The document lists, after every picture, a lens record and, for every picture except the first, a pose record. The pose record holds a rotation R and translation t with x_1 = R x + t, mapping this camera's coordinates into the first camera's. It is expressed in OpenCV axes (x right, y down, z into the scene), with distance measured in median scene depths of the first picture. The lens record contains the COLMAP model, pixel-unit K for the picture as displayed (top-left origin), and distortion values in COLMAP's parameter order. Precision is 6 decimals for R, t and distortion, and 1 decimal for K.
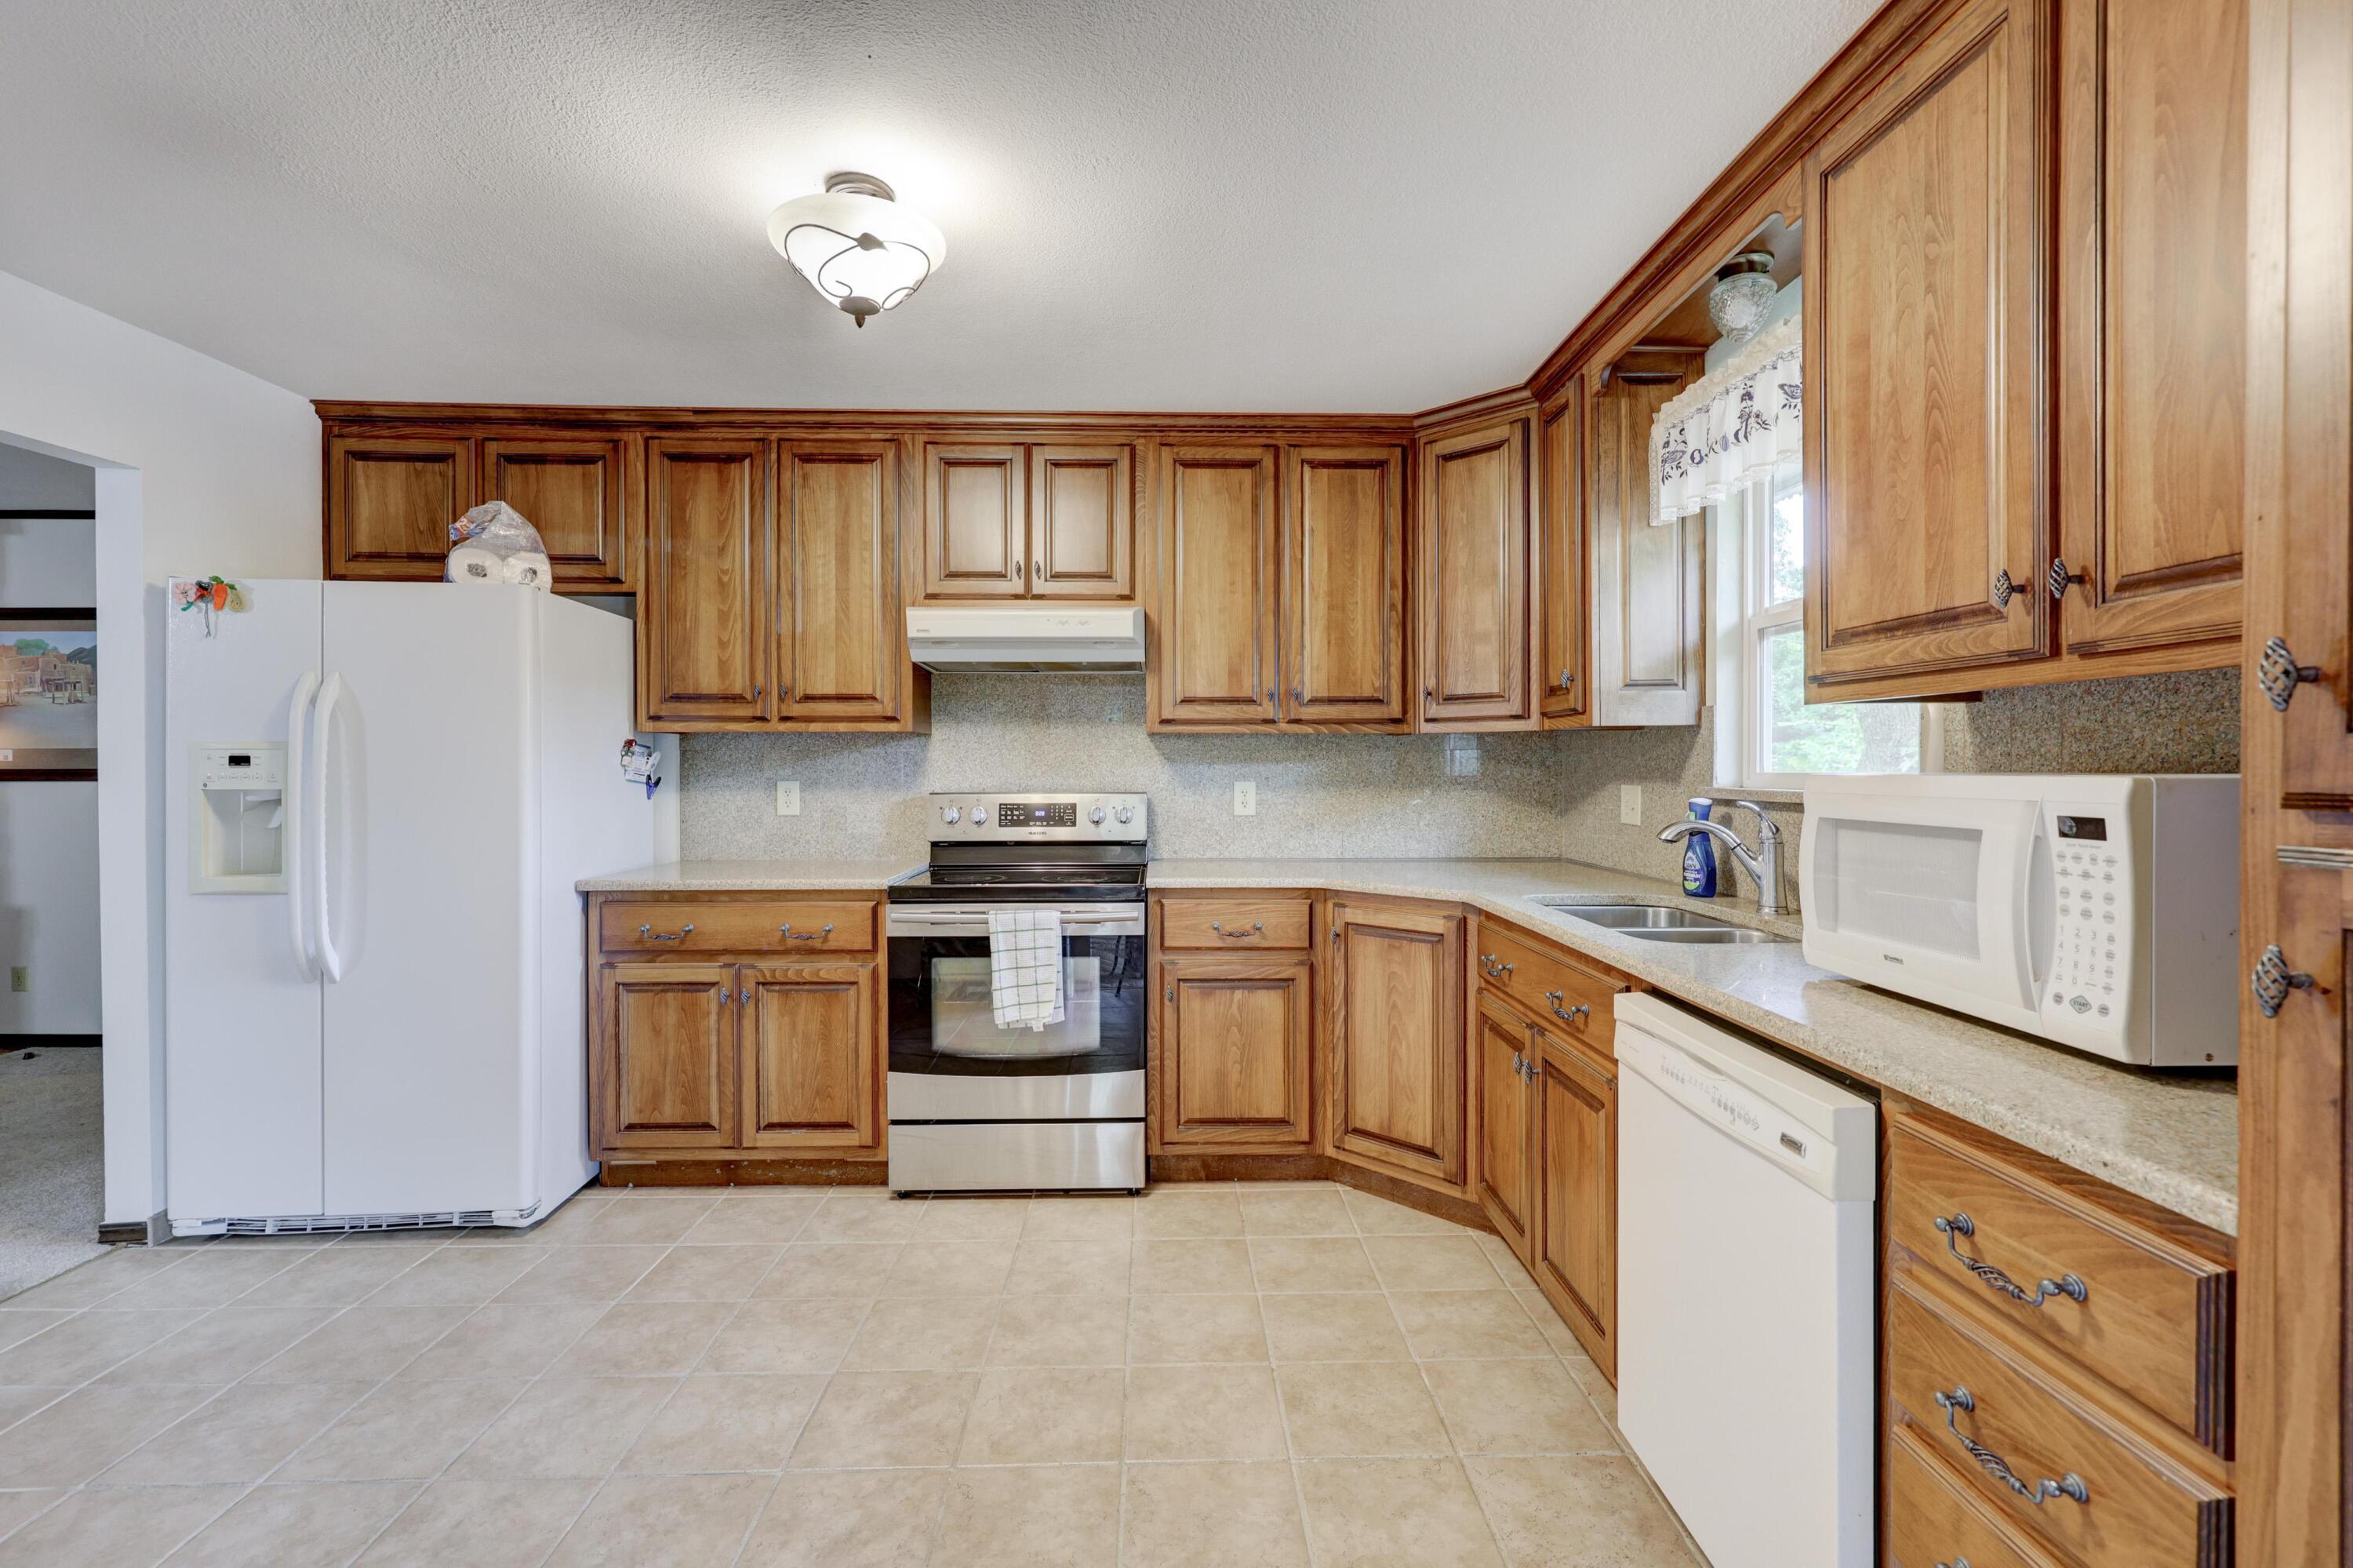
lens RADIAL K [[1035.3, 0, 1198.1], [0, 1035.3, 778.3], [0, 0, 1]] dist [0.000168, -0.000100]
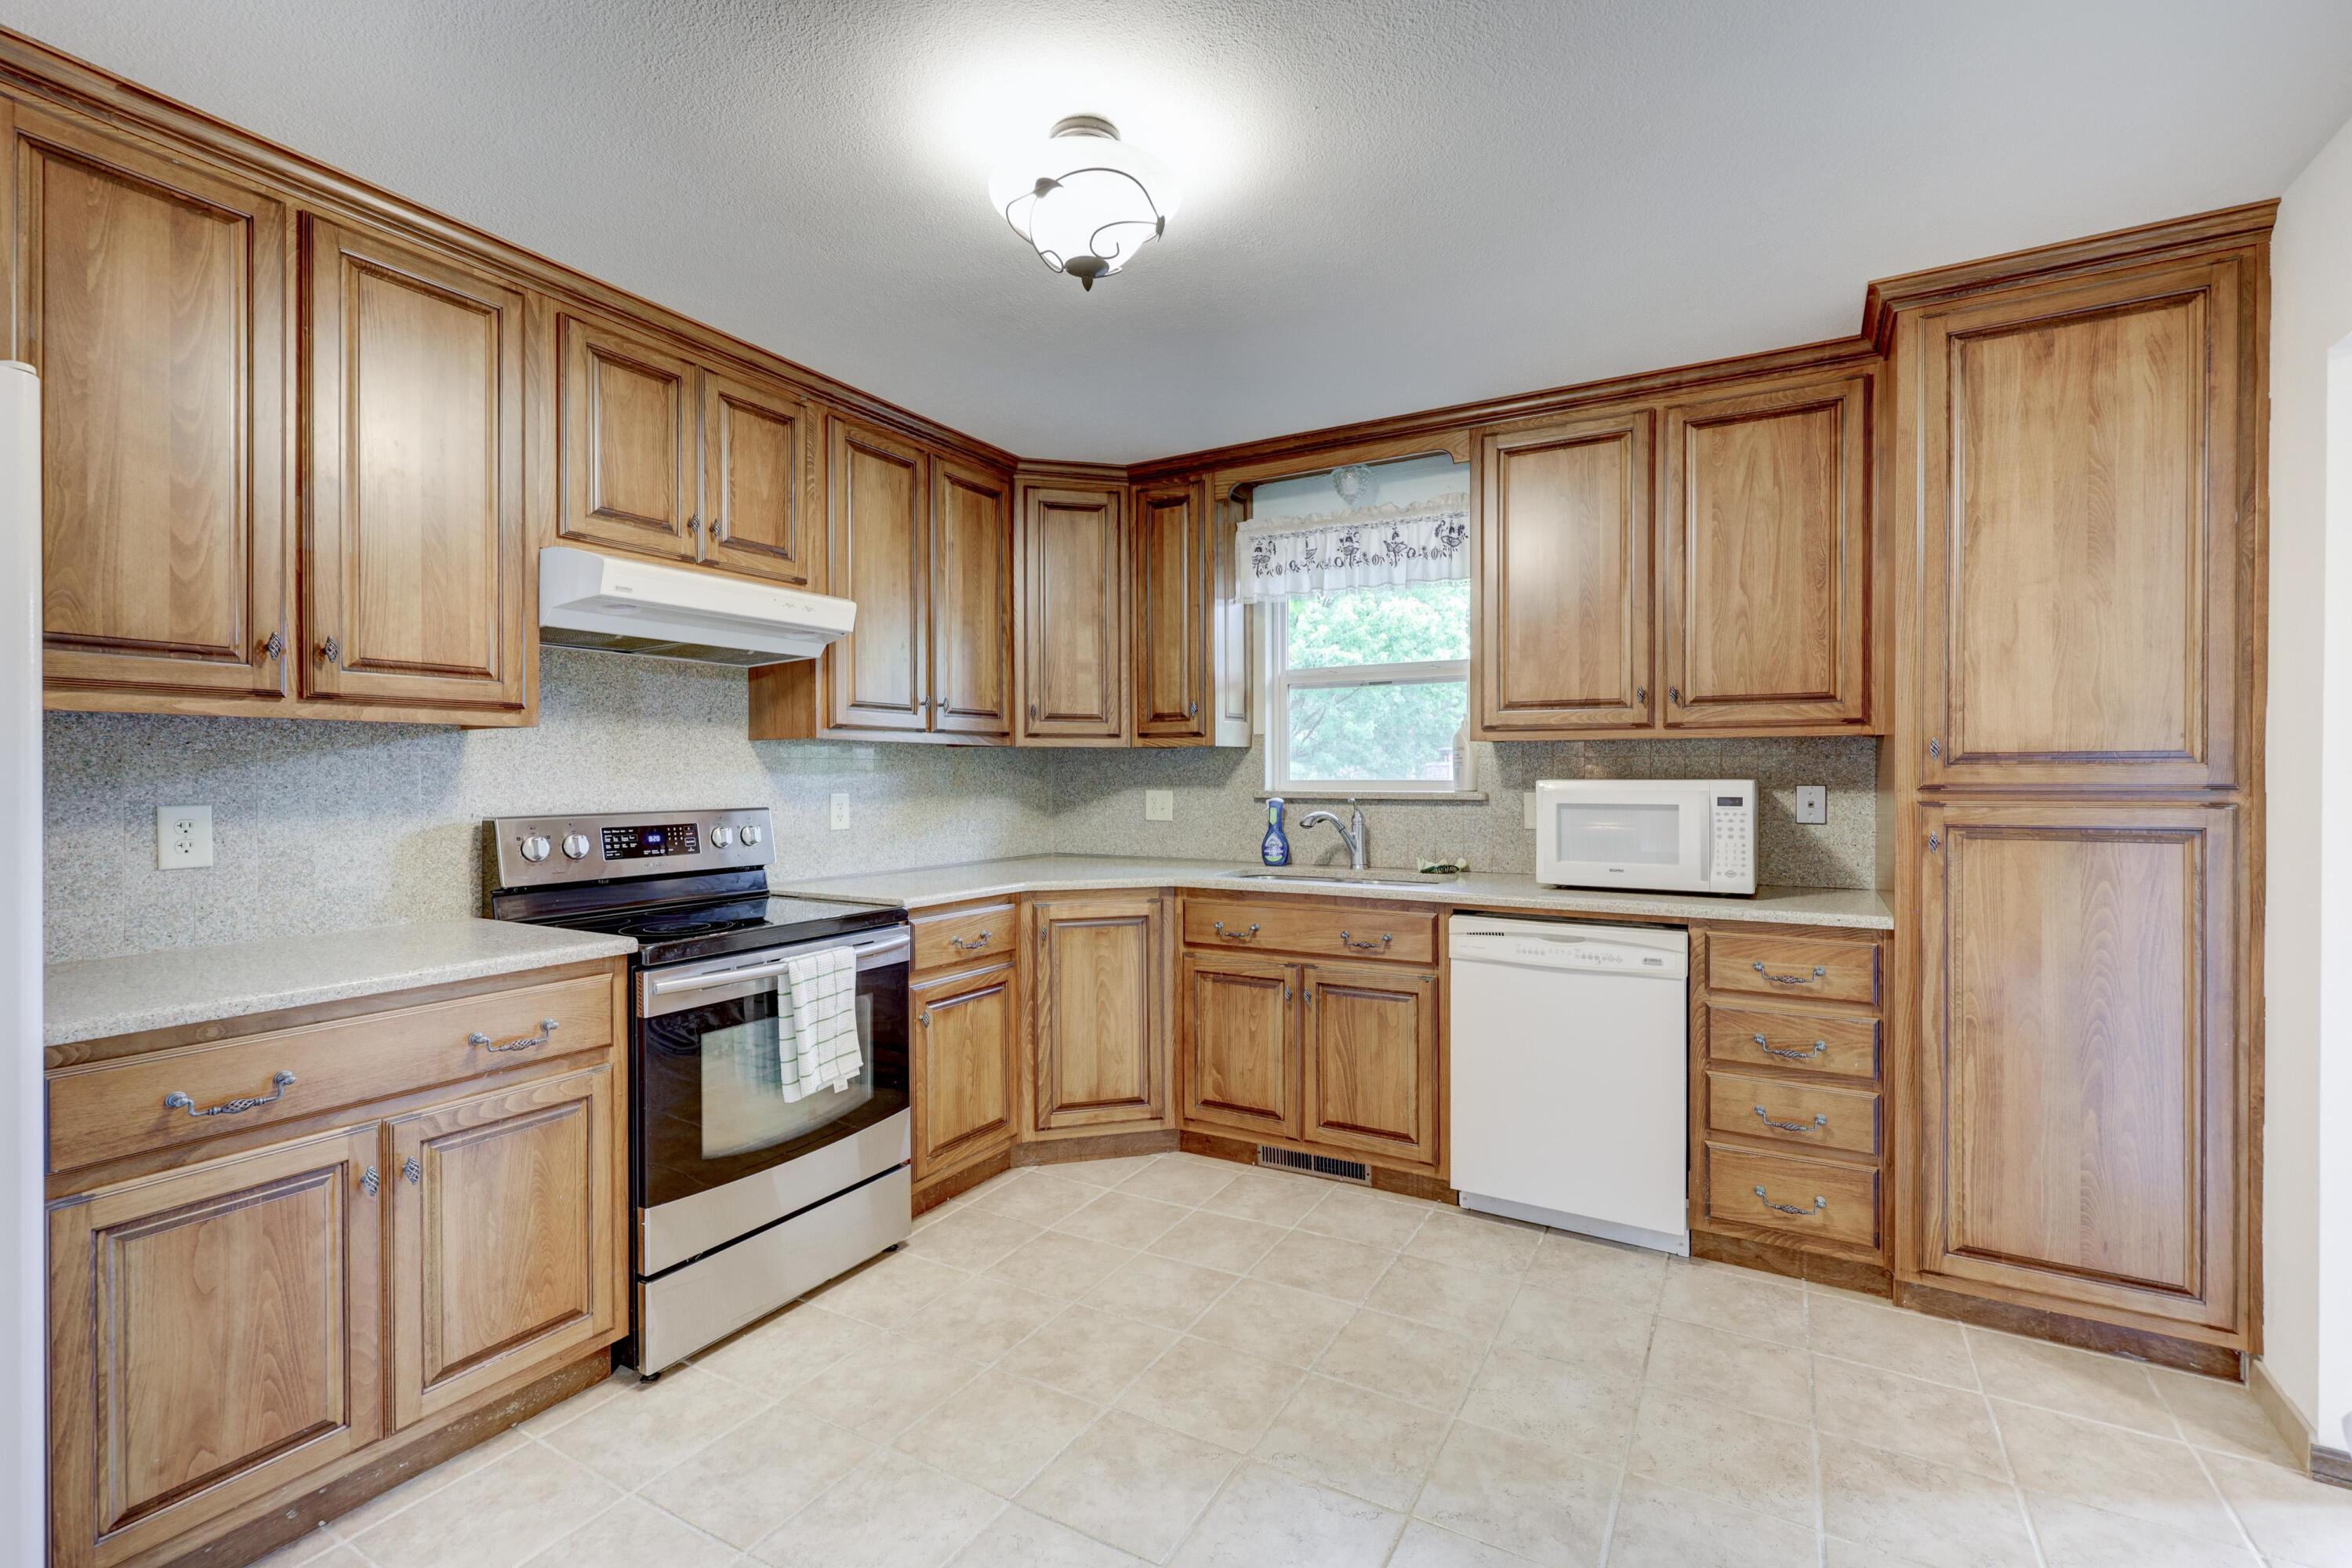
lens RADIAL K [[1020.3, 0, 1183.5], [0, 1020.3, 778.9], [0, 0, 1]] dist [-0.000555, -0.000344]
pose [[0.520169, -0.004416, 0.854052, -0.695582], [0.010808, 0.999941, -0.001412, -0.005989], [-0.853995, 0.009965, 0.520186, 0.316157]]
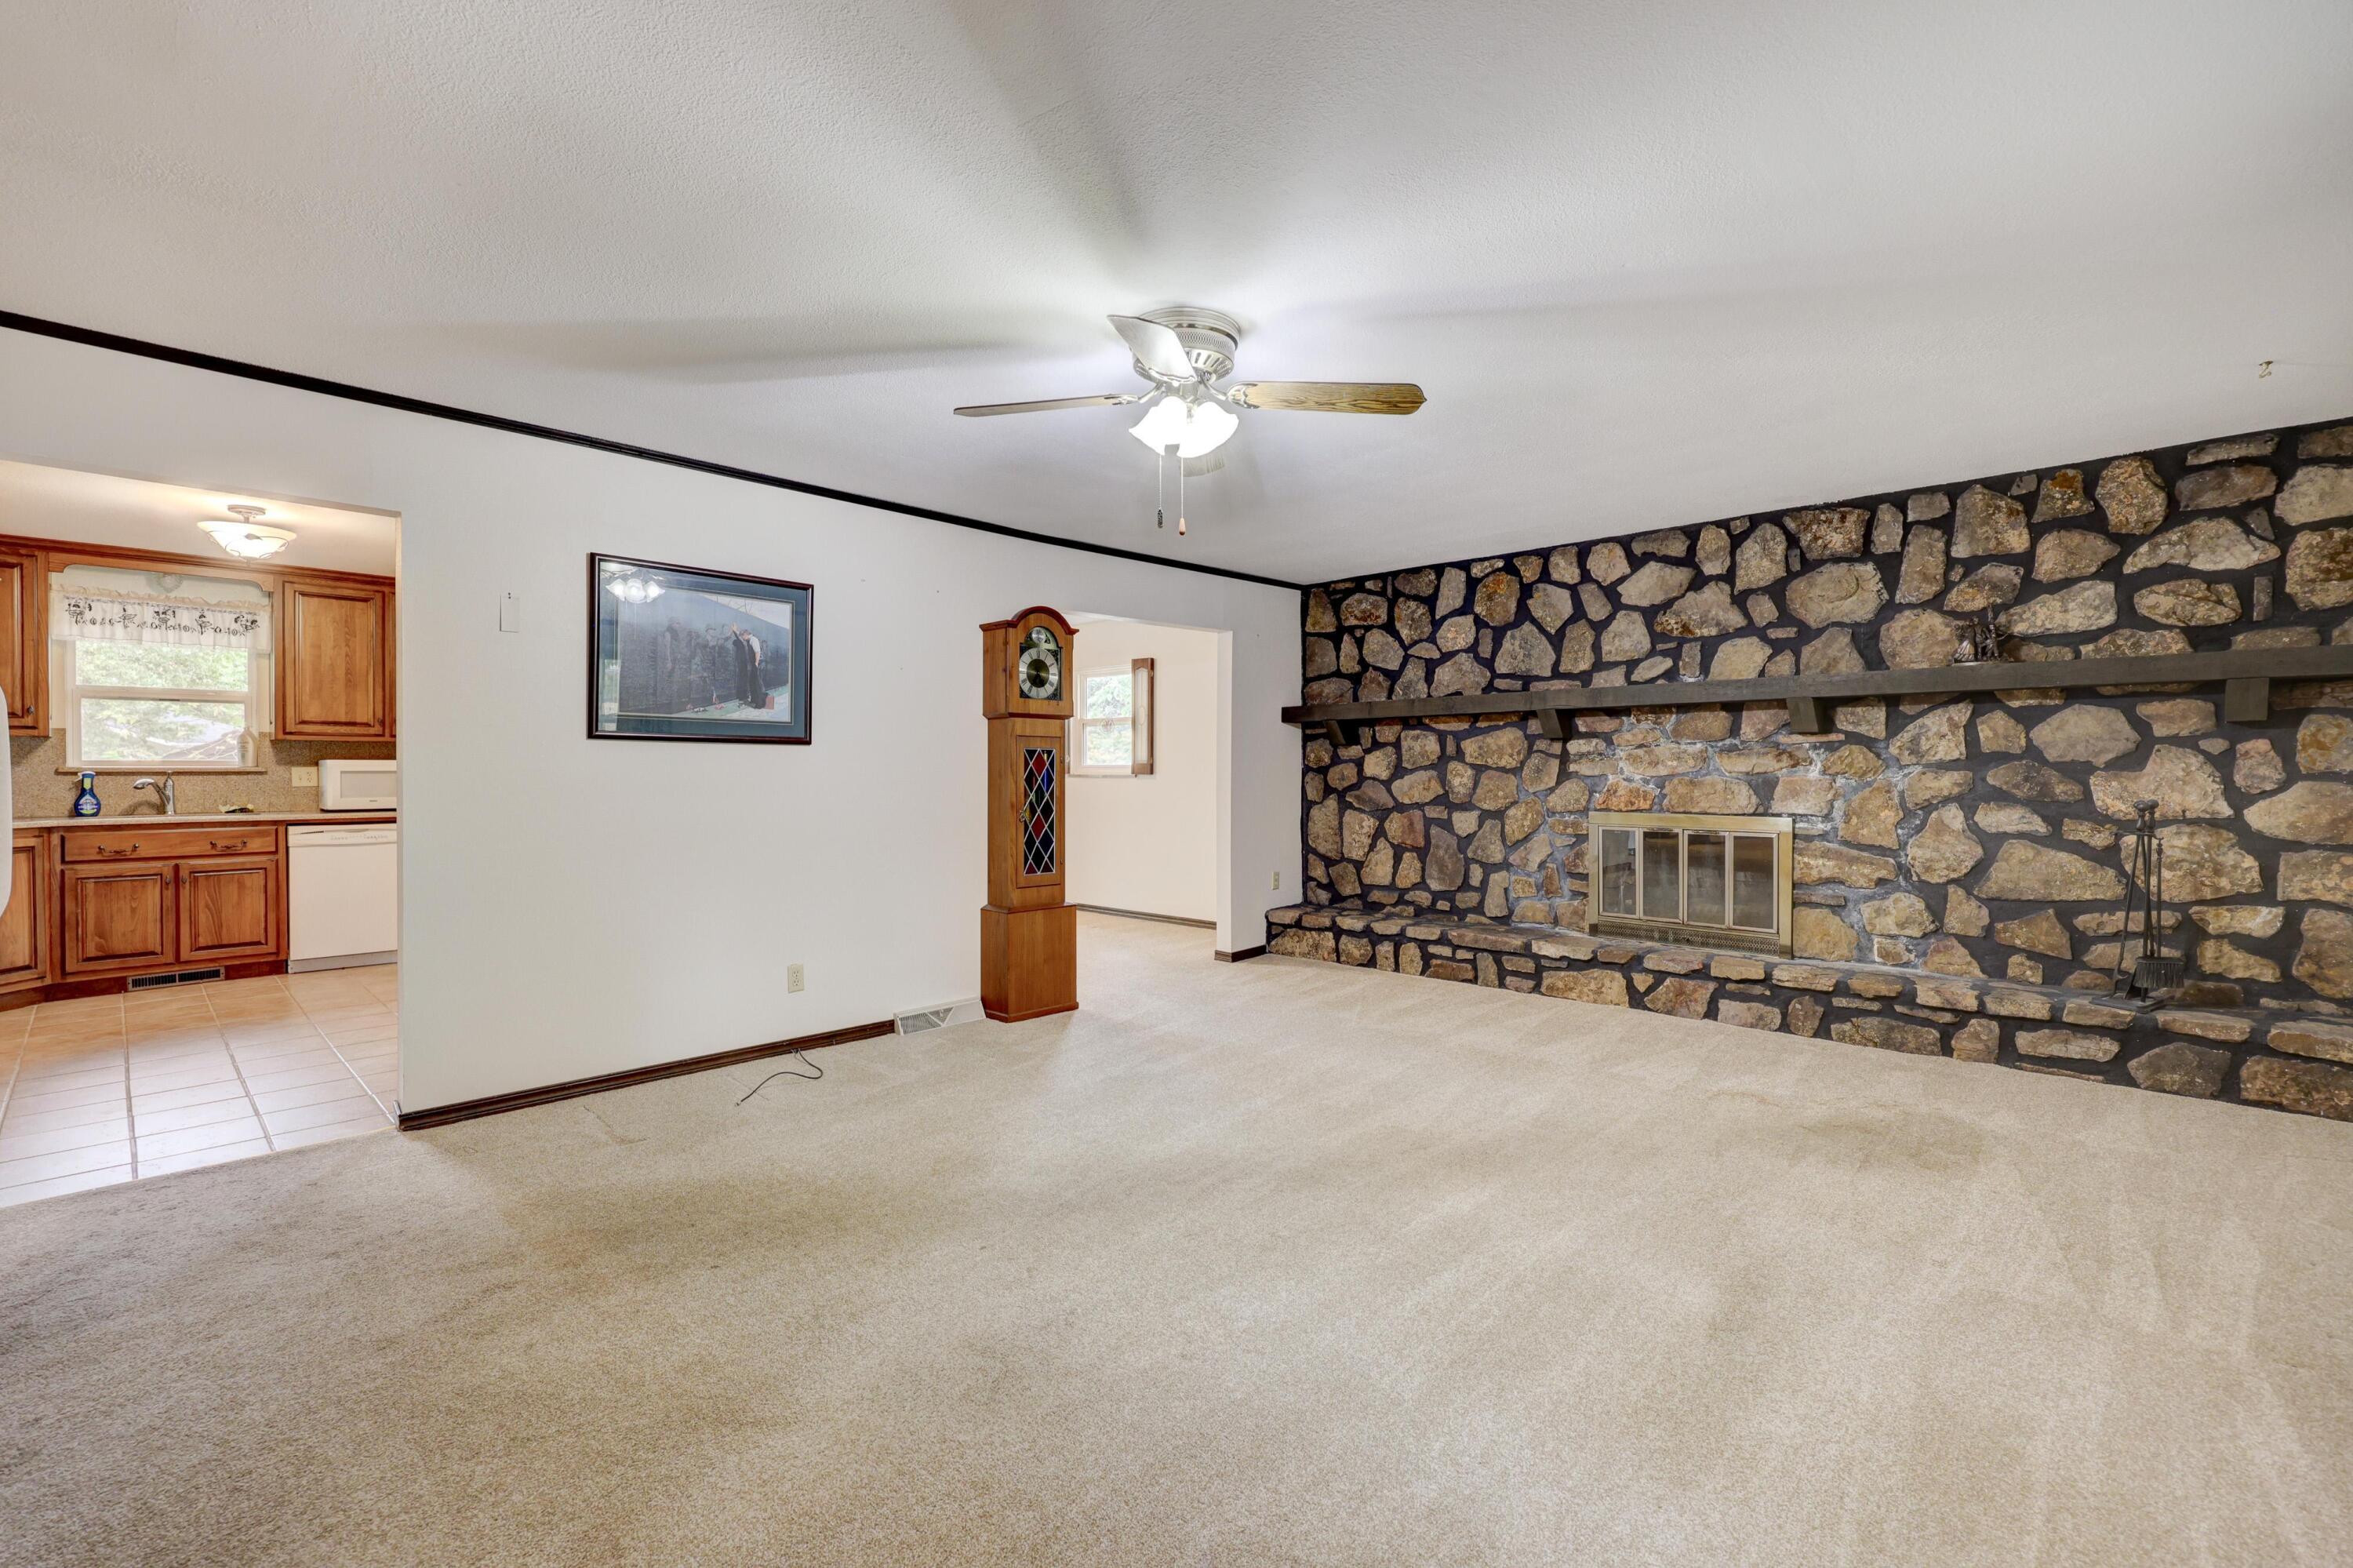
lens RADIAL K [[1020.8, 0, 1184.0], [0, 1020.8, 778.9], [0, 0, 1]] dist [-0.000555, -0.000344]
pose [[-0.706570, -0.005396, 0.707623, -2.312175], [0.008588, 0.999832, 0.016200, 0.016806], [-0.707591, 0.017523, -0.706405, 0.762871]]
